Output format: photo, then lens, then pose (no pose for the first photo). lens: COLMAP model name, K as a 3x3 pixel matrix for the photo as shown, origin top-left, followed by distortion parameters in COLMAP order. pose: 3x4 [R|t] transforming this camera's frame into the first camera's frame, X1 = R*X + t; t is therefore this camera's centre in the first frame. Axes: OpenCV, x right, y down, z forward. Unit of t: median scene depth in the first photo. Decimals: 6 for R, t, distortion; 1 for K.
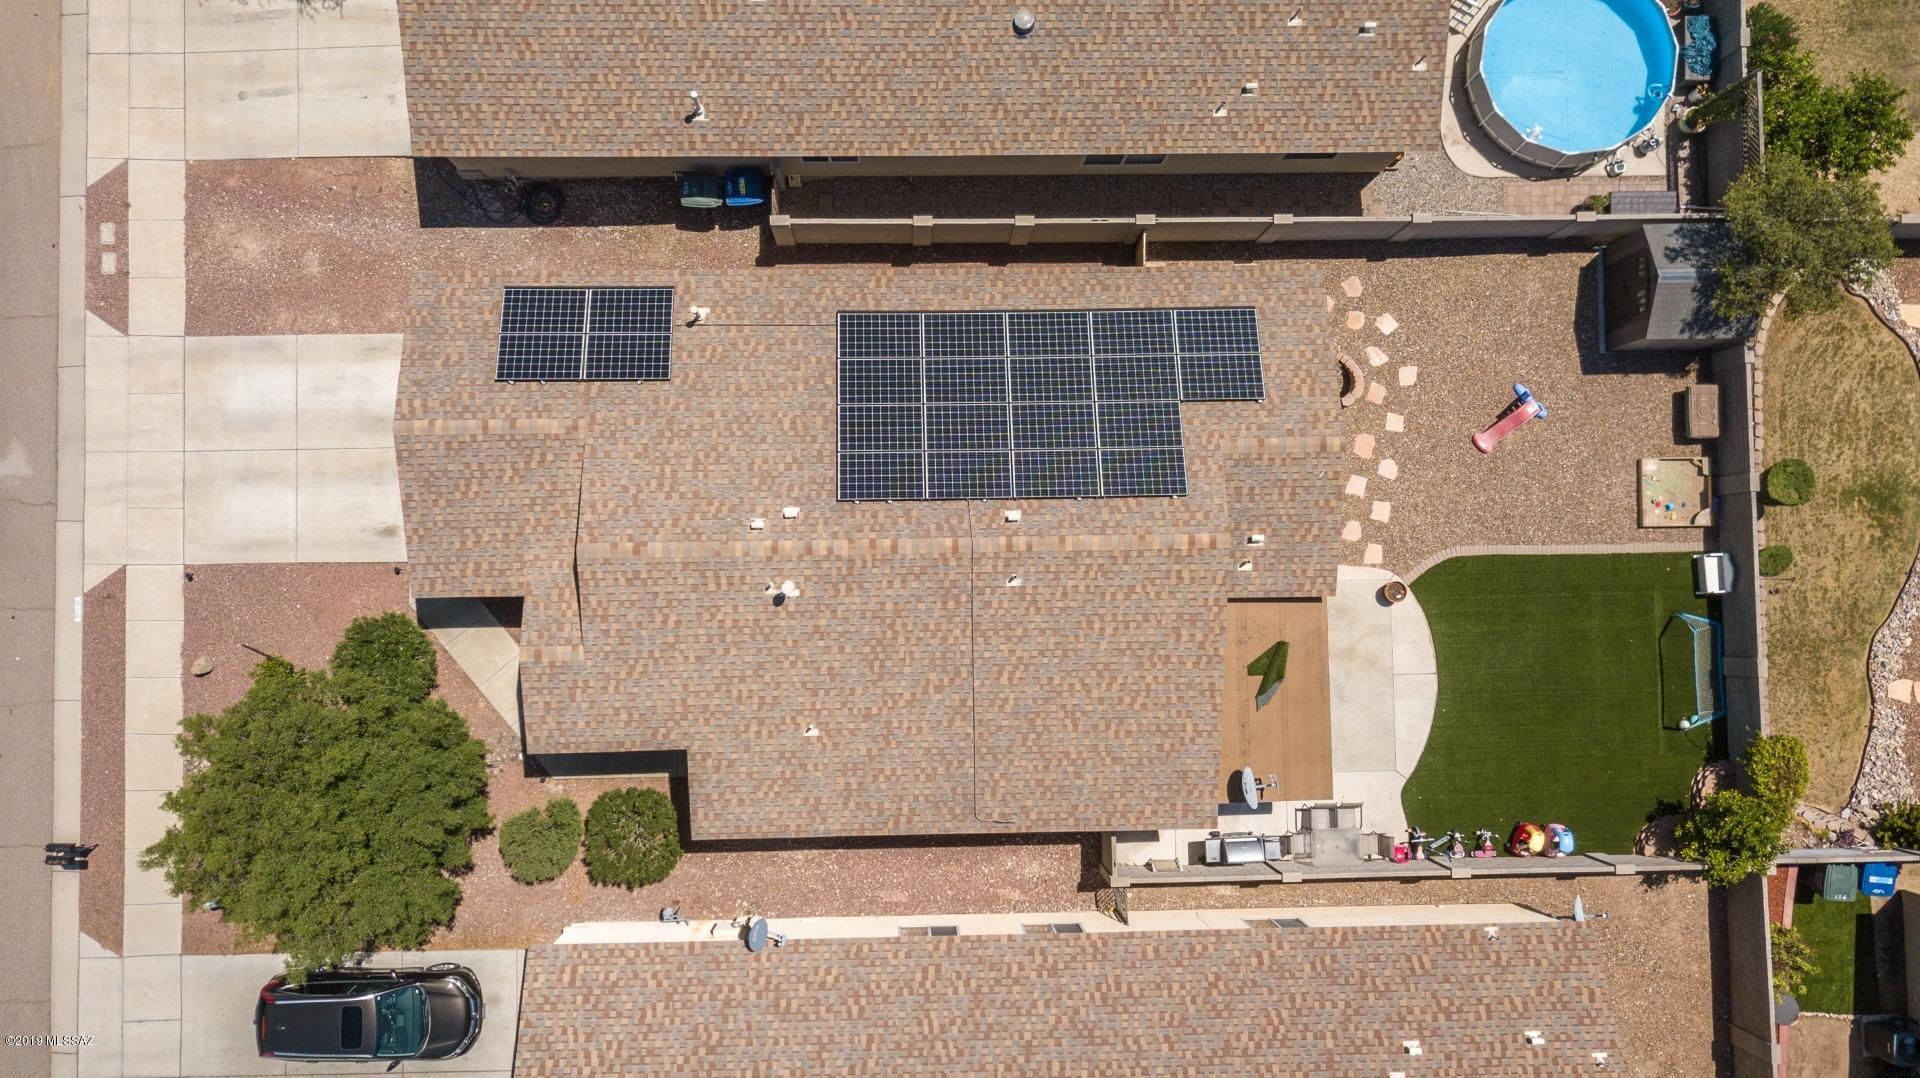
lens RADIAL K [[1465.3, 0, 959.1], [0, 1465.3, 531.8], [0, 0, 1]] dist [0.039016, -0.006672]
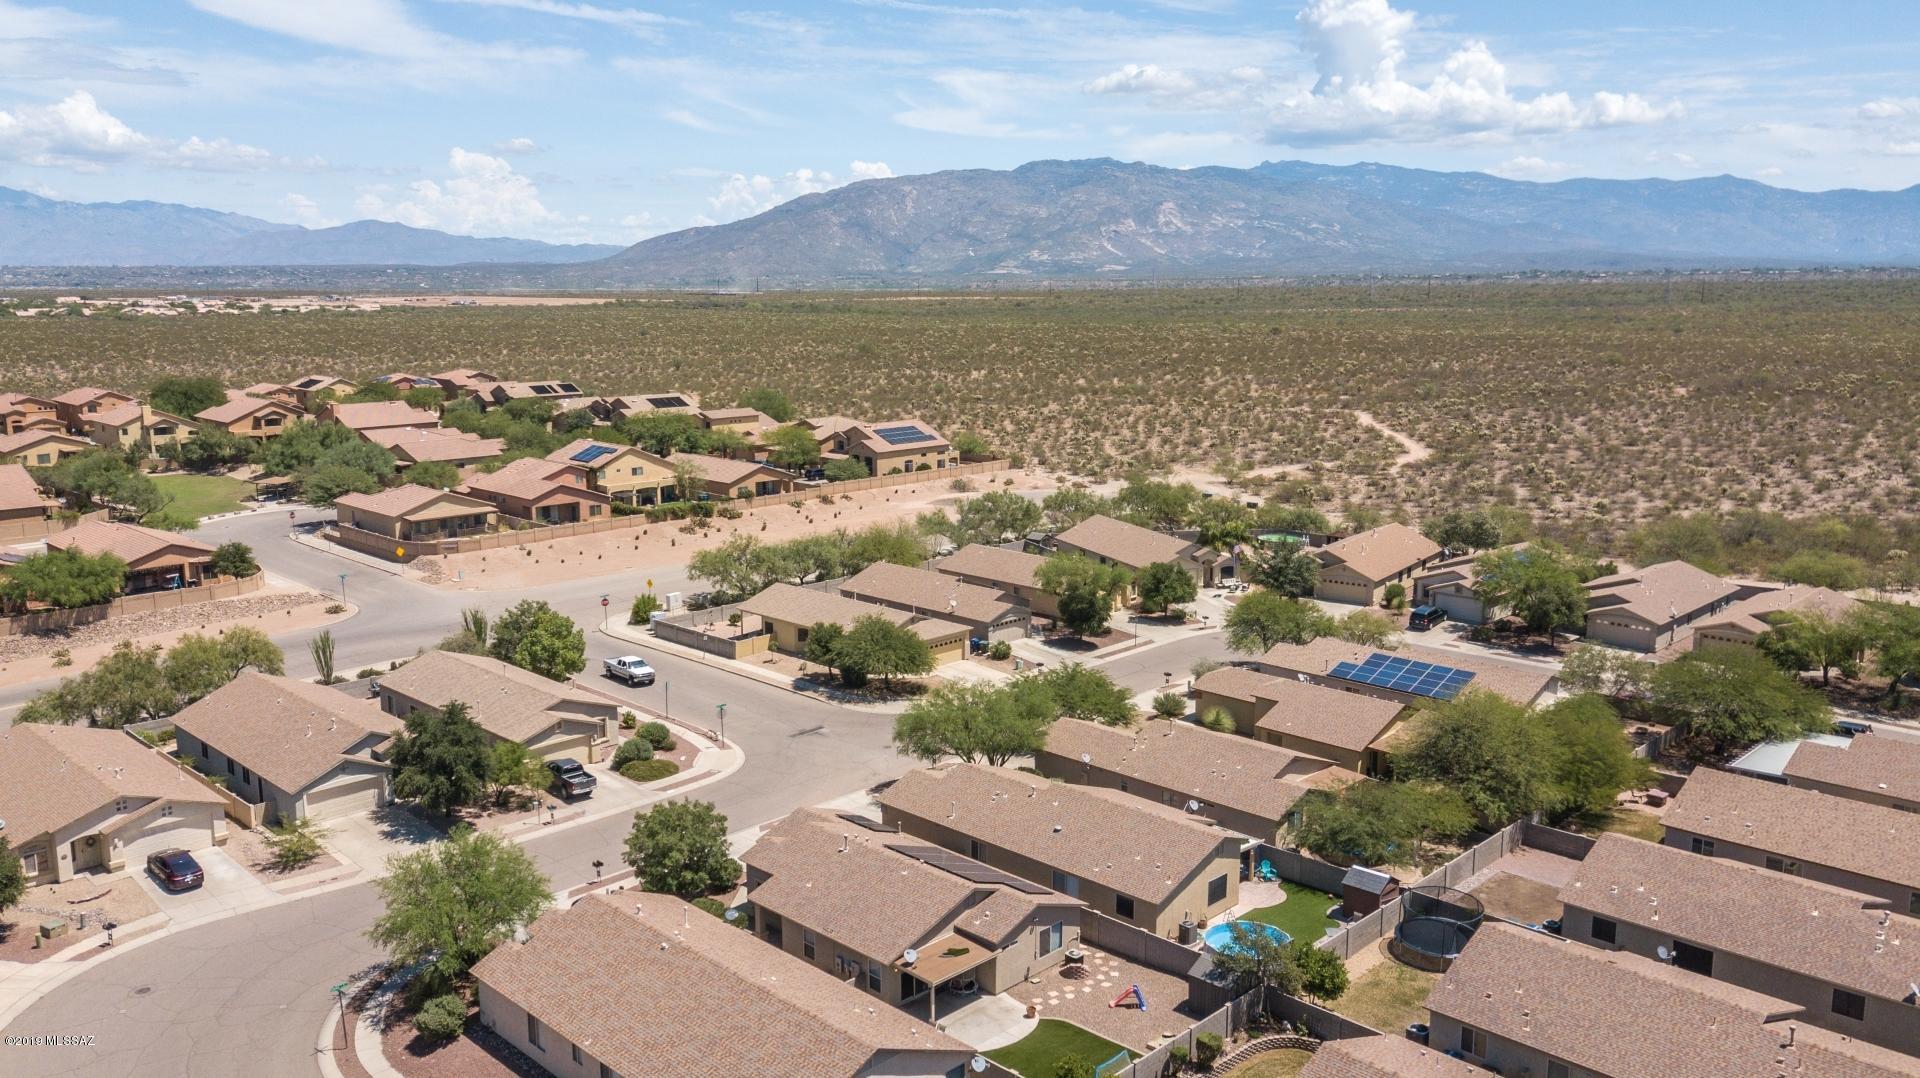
lens RADIAL K [[1465.3, 0, 958.6], [0, 1465.3, 540.7], [0, 0, 1]] dist [0.039016, -0.006672]
pose [[0.703500, 0.092461, -0.704655, 1.752395], [-0.708423, 0.170464, -0.684893, 1.533066], [0.056793, 0.981016, 0.185423, -0.046662]]
